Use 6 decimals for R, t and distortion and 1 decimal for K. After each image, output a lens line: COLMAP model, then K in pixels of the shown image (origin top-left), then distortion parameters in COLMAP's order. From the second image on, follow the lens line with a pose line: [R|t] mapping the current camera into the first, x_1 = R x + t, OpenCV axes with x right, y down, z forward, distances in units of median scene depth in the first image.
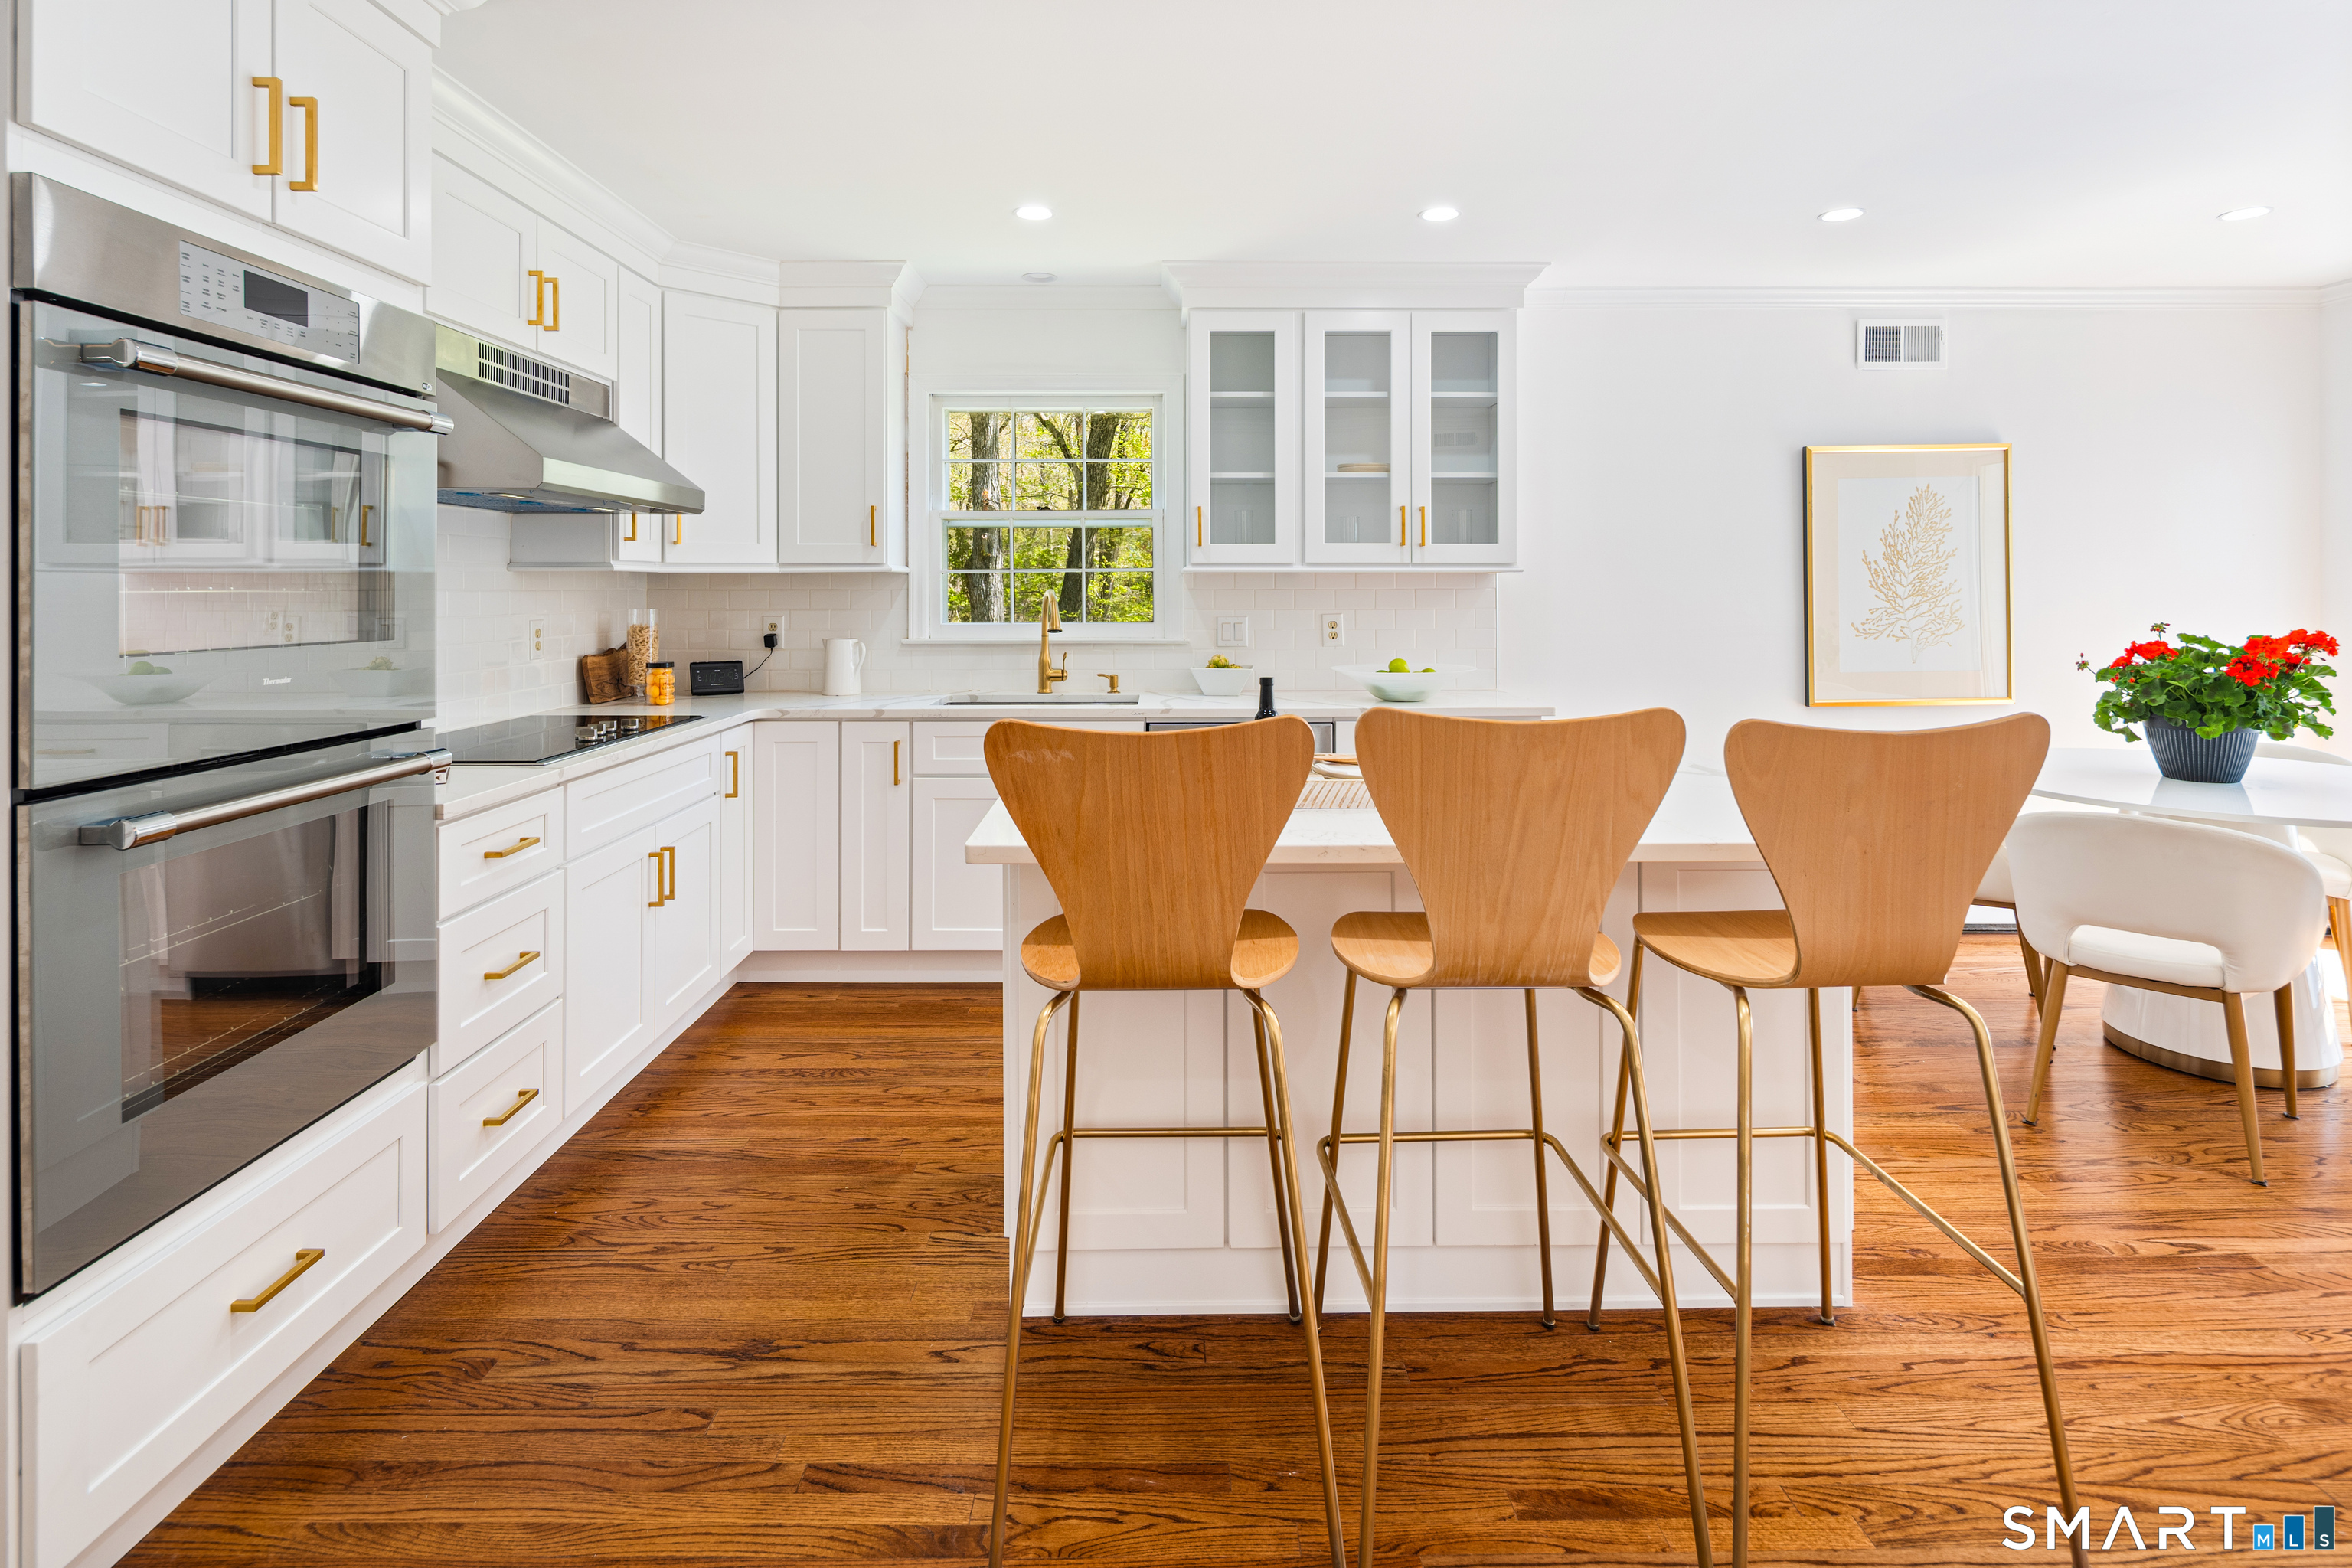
lens RADIAL K [[1187.2, 0, 1181.6], [0, 1187.2, 577.8], [0, 0, 1]] dist [0.010619, -0.004682]
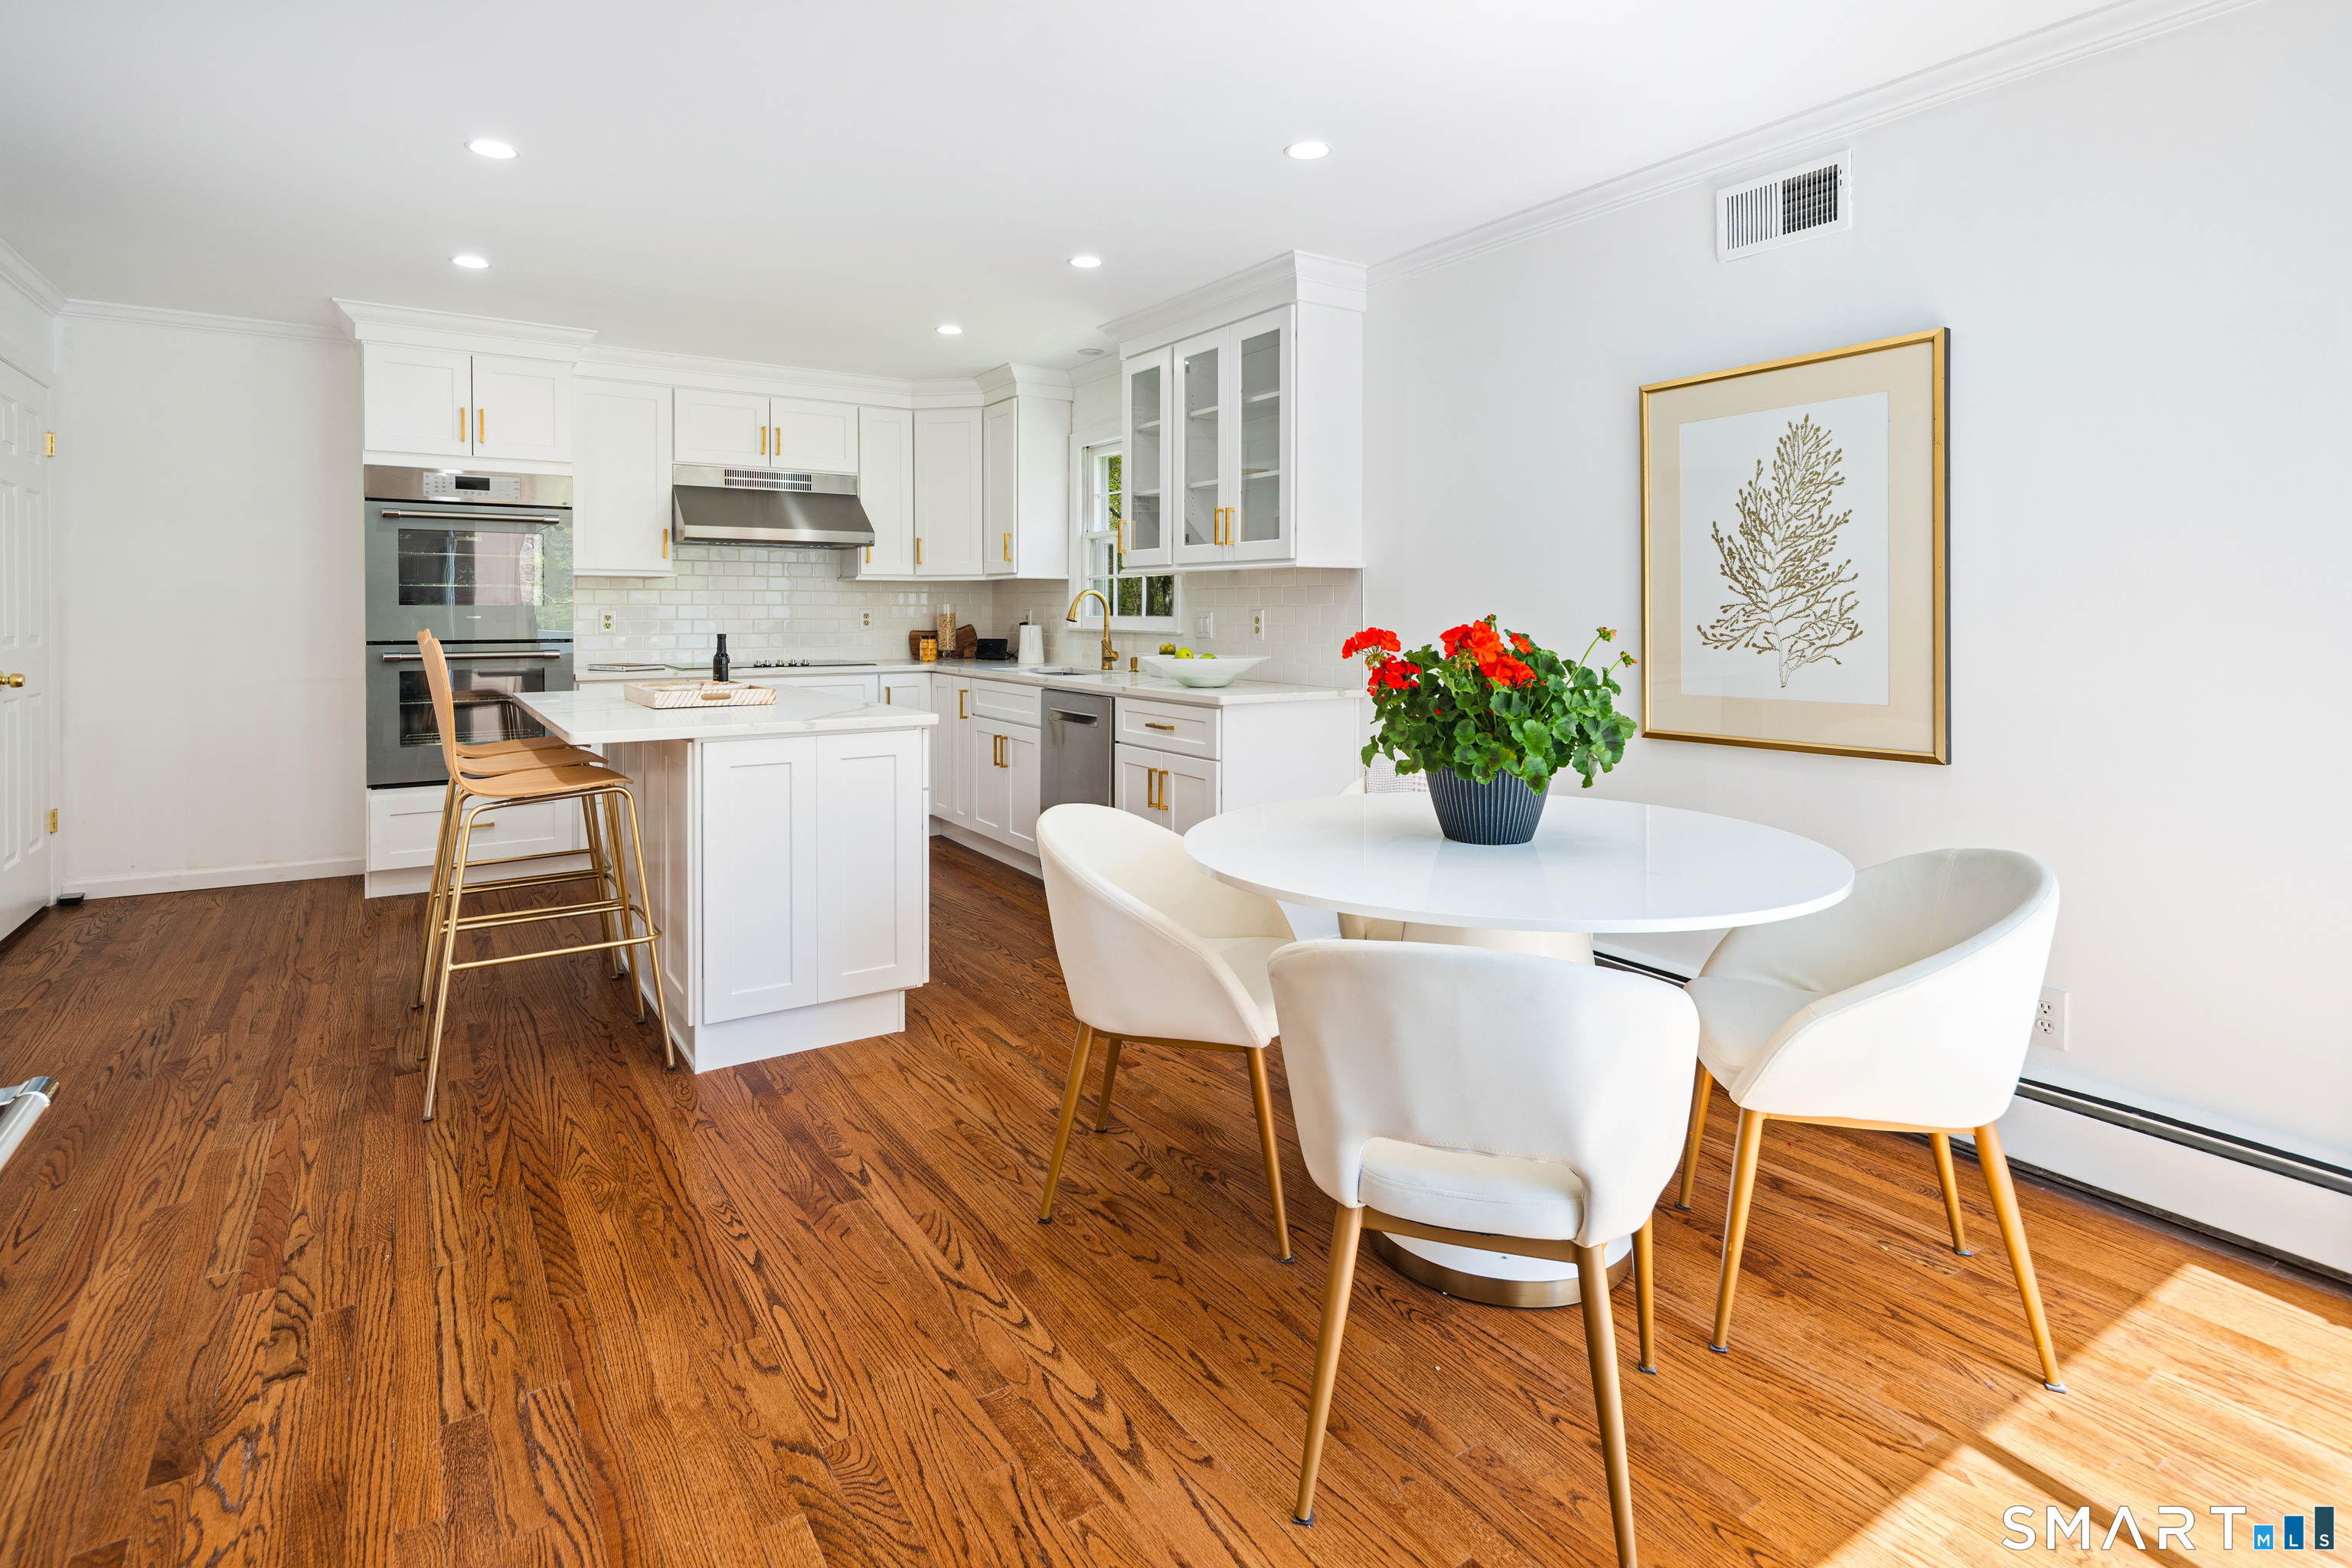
lens RADIAL K [[1187.2, 0, 1151.9], [0, 1187.2, 617.5], [0, 0, 1]] dist [0.010619, -0.004682]
pose [[0.516747, 0.010417, -0.856075, 1.082655], [0.004661, 0.999877, 0.014980, 0.022635], [0.856126, -0.011731, 0.516634, 0.385055]]
